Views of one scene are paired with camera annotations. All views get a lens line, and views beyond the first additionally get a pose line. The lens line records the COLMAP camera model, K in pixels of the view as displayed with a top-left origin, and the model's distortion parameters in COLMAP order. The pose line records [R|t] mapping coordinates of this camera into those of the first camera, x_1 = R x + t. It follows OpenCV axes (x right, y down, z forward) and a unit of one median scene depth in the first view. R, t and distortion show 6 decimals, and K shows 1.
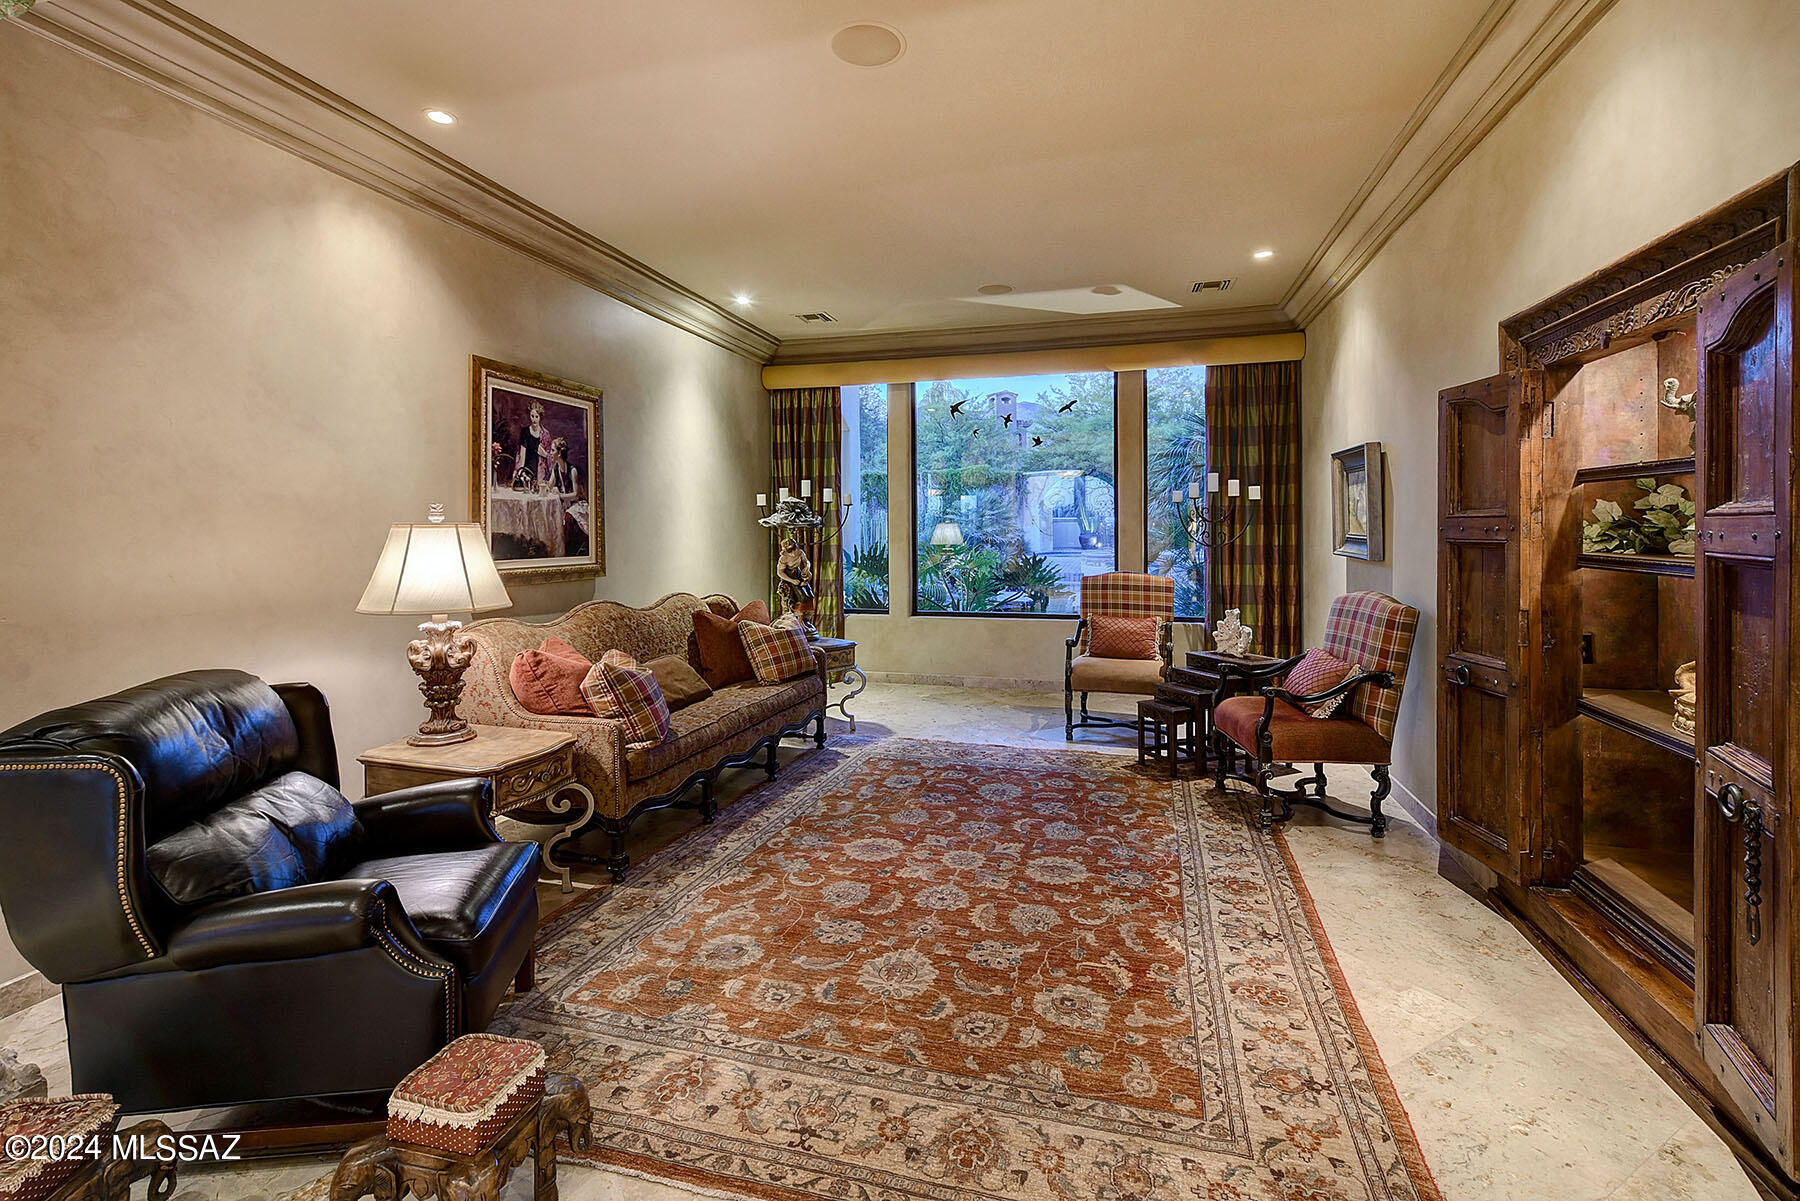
lens RADIAL K [[807.7, 0, 880.4], [0, 807.7, 558.1], [0, 0, 1]] dist [0.015954, -0.007889]
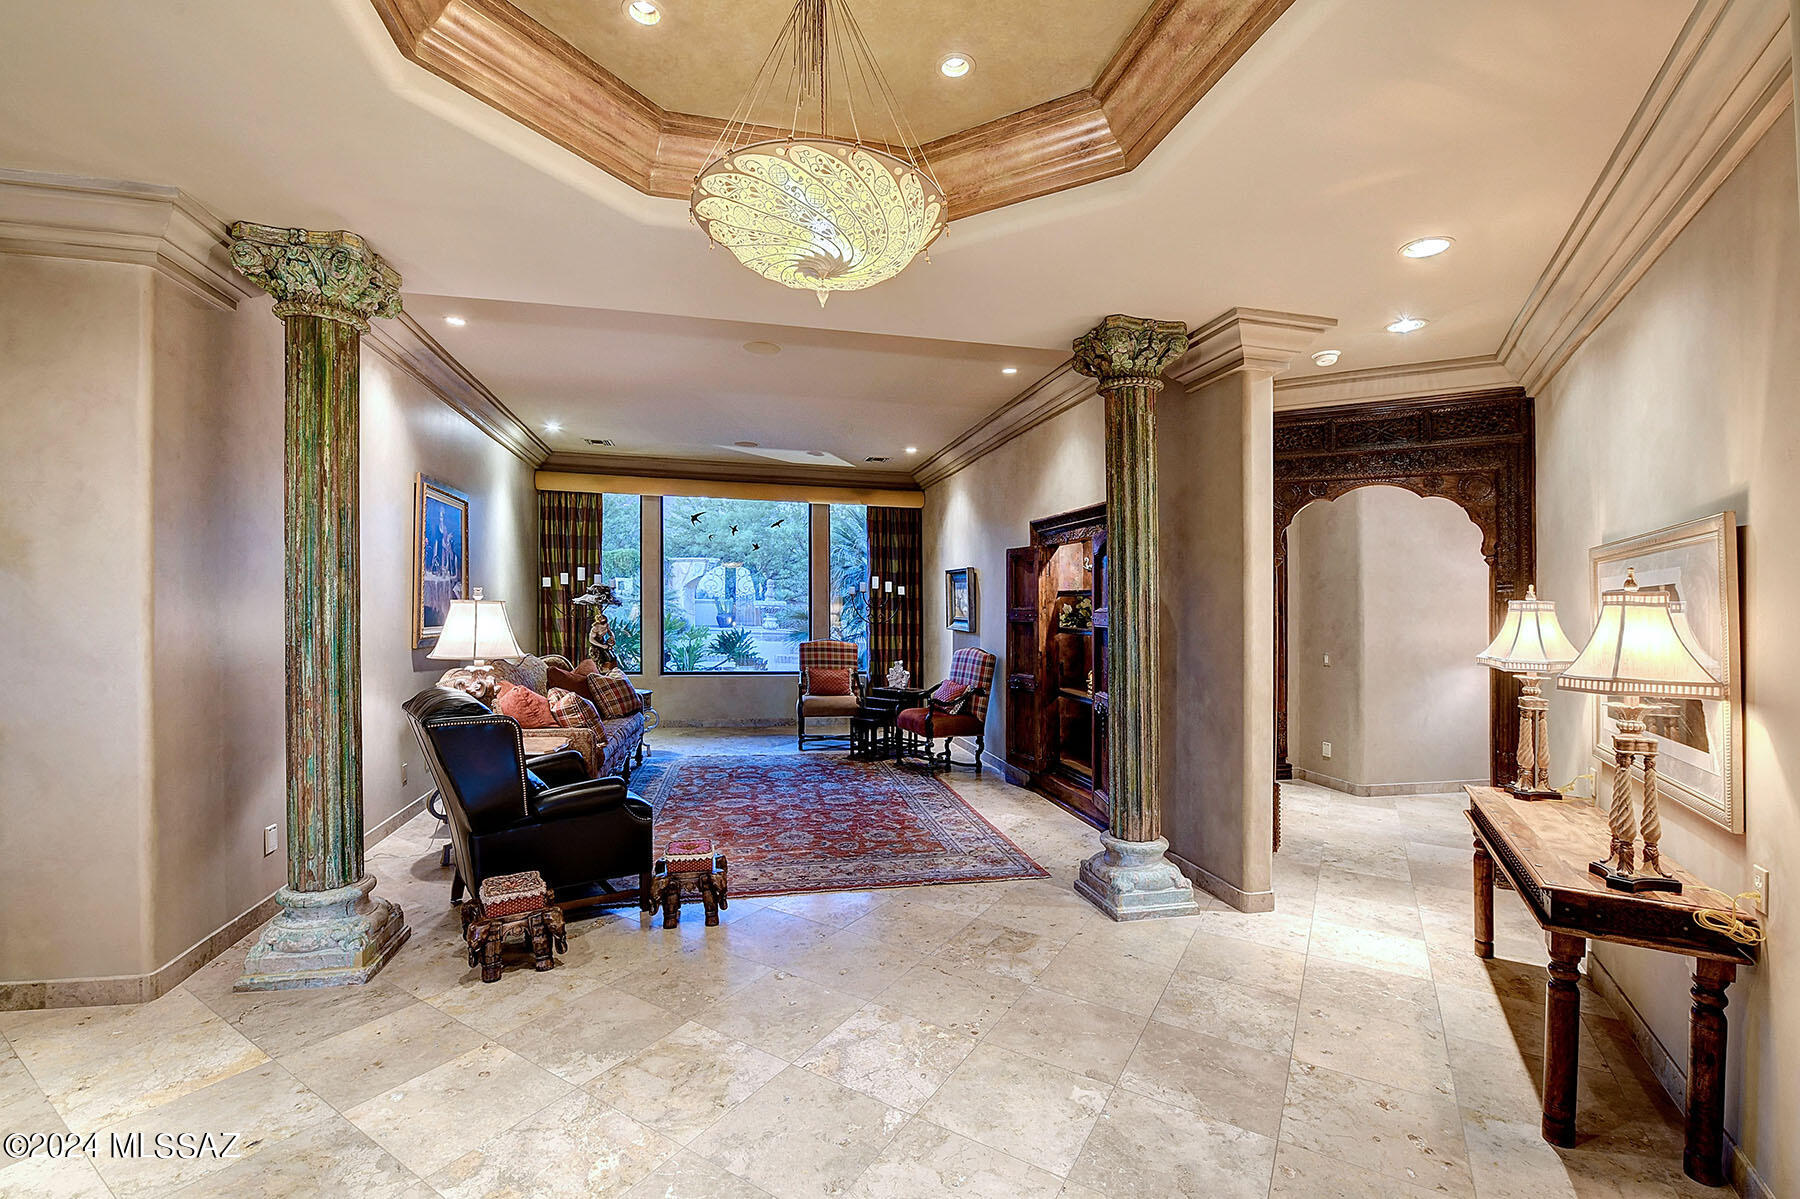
lens RADIAL K [[741.3, 0, 911.3], [0, 741.3, 602.3], [0, 0, 1]] dist [0.000590, 0.000016]
pose [[0.865690, 0.025539, 0.499929, -0.387199], [-0.002772, 0.998927, -0.046230, 0.015751], [-0.500573, 0.038635, 0.864832, -0.426743]]
